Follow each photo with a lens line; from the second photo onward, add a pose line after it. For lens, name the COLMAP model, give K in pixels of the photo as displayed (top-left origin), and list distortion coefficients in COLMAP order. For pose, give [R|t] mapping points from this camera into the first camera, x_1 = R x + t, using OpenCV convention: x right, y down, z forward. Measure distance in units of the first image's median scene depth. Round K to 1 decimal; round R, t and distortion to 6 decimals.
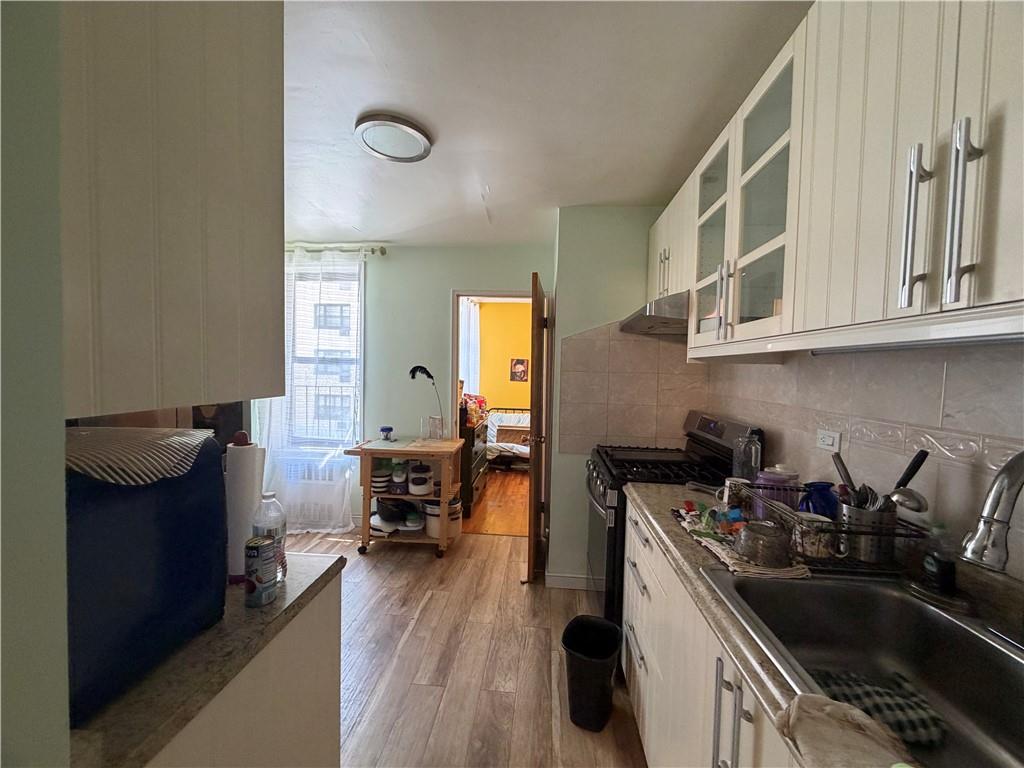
lens RADIAL K [[408.4, 0, 508.1], [0, 408.4, 383.4], [0, 0, 1]] dist [-0.001782, 0.001092]
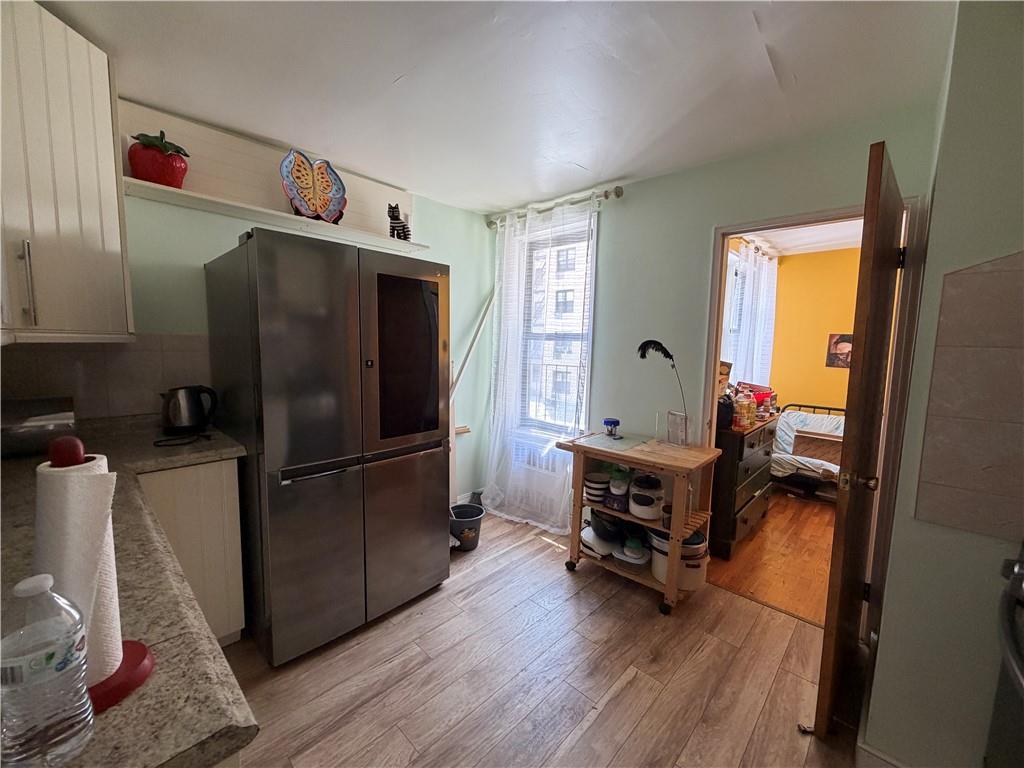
lens RADIAL K [[408.4, 0, 509.9], [0, 408.4, 383.7], [0, 0, 1]] dist [-0.001782, 0.001092]
pose [[0.782714, 0.058863, -0.619591, 0.033732], [-0.030052, 0.997931, 0.056843, -0.000792], [0.621655, -0.025871, 0.782864, 0.277541]]
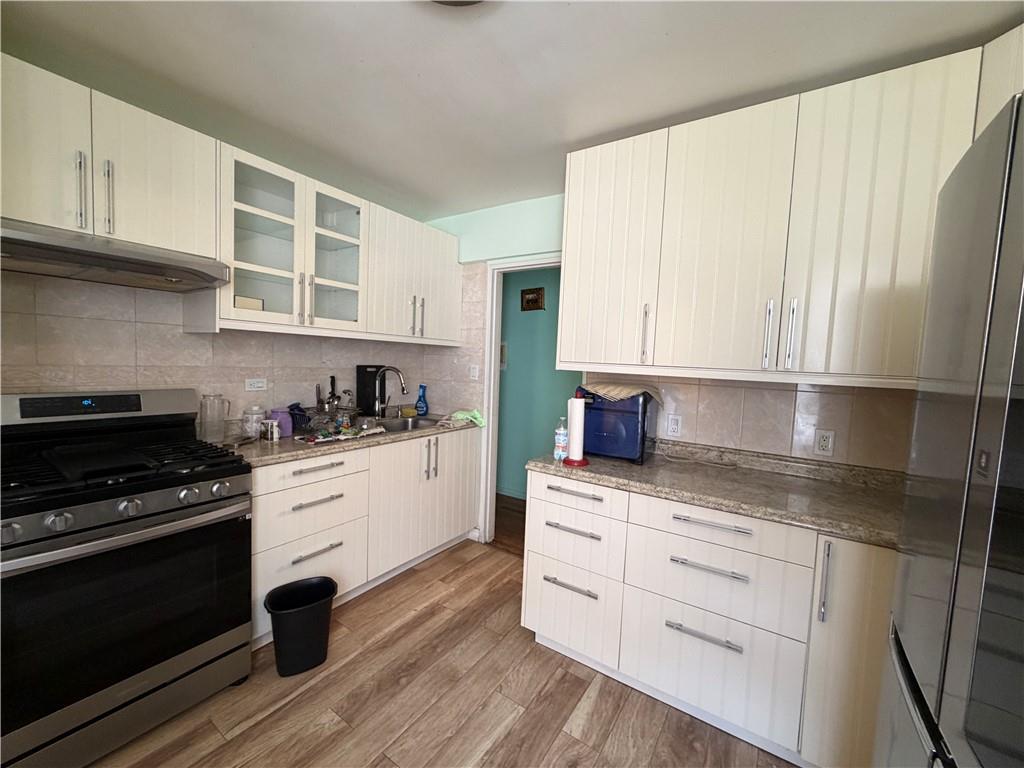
lens RADIAL K [[408.4, 0, 511.1], [0, 408.4, 385.8], [0, 0, 1]] dist [-0.001782, 0.001092]
pose [[-0.874816, -0.089349, 0.476144, -0.387155], [-0.043874, 0.993418, 0.105807, -0.032390], [-0.482464, 0.071672, -0.872978, 0.859193]]
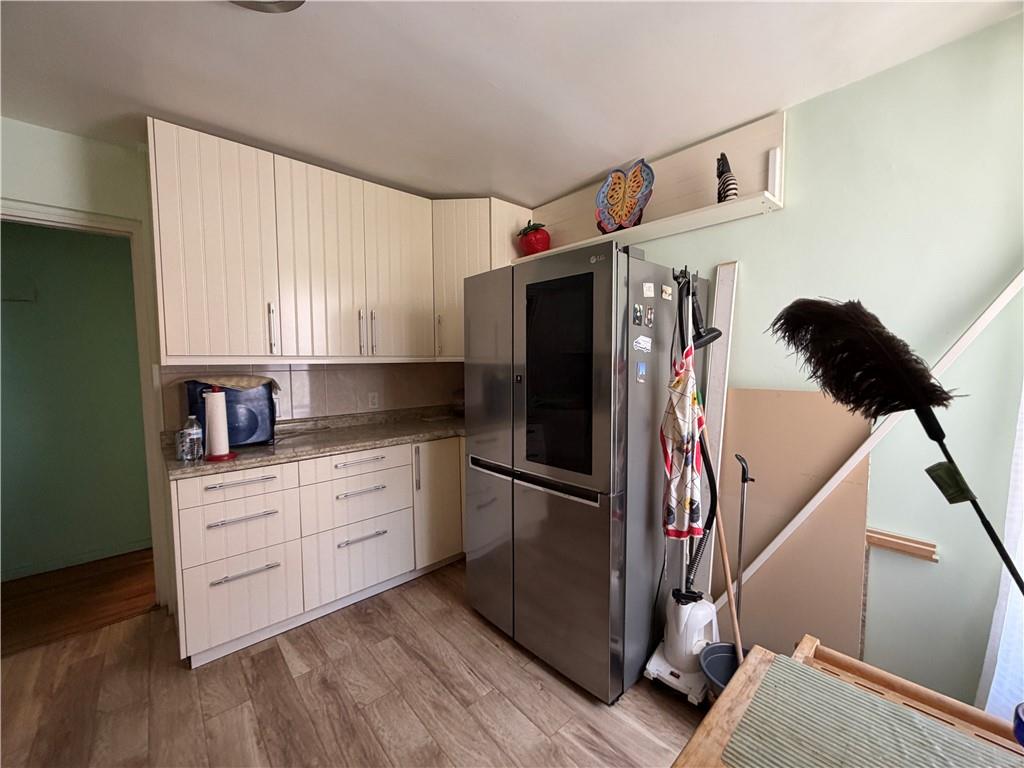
lens RADIAL K [[408.4, 0, 509.4], [0, 408.4, 385.8], [0, 0, 1]] dist [-0.001782, 0.001092]
pose [[-0.687514, 0.030909, -0.725513, -0.059160], [-0.033496, 0.996681, 0.074202, -0.022462], [0.725398, 0.075317, -0.684196, 0.994544]]
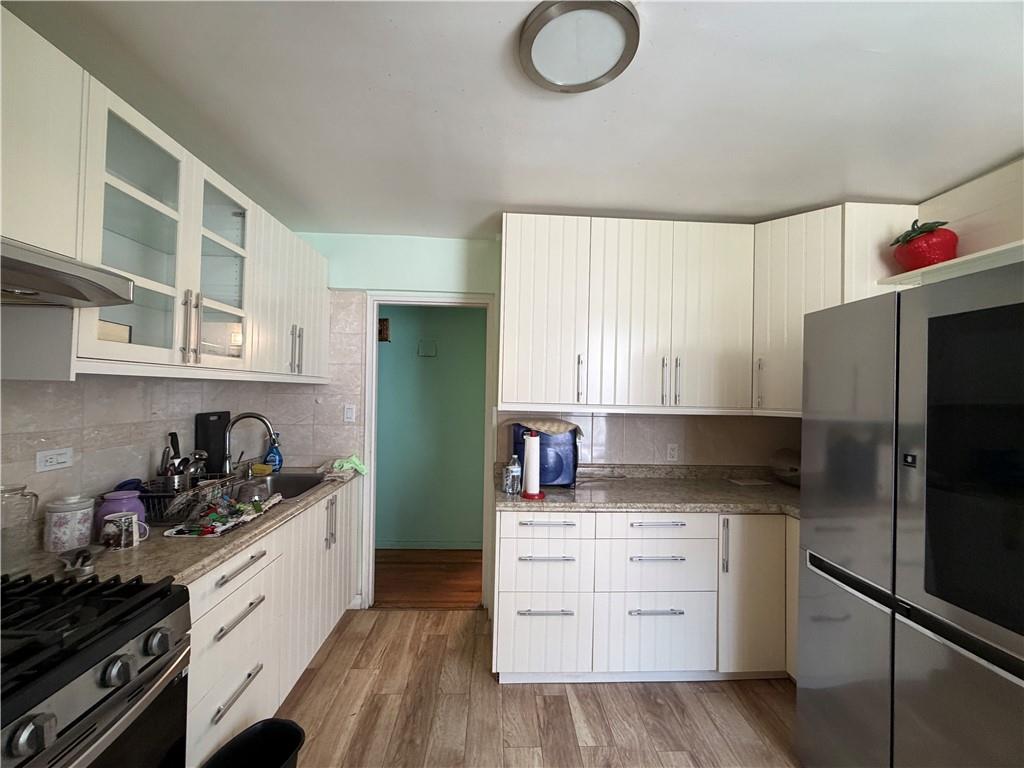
lens RADIAL K [[408.4, 0, 509.5], [0, 408.4, 384.6], [0, 0, 1]] dist [-0.001782, 0.001092]
pose [[-0.990592, -0.045996, -0.128890, -0.067851], [-0.048796, 0.998635, 0.018650, -0.048819], [0.127856, 0.024764, -0.991483, 0.934674]]
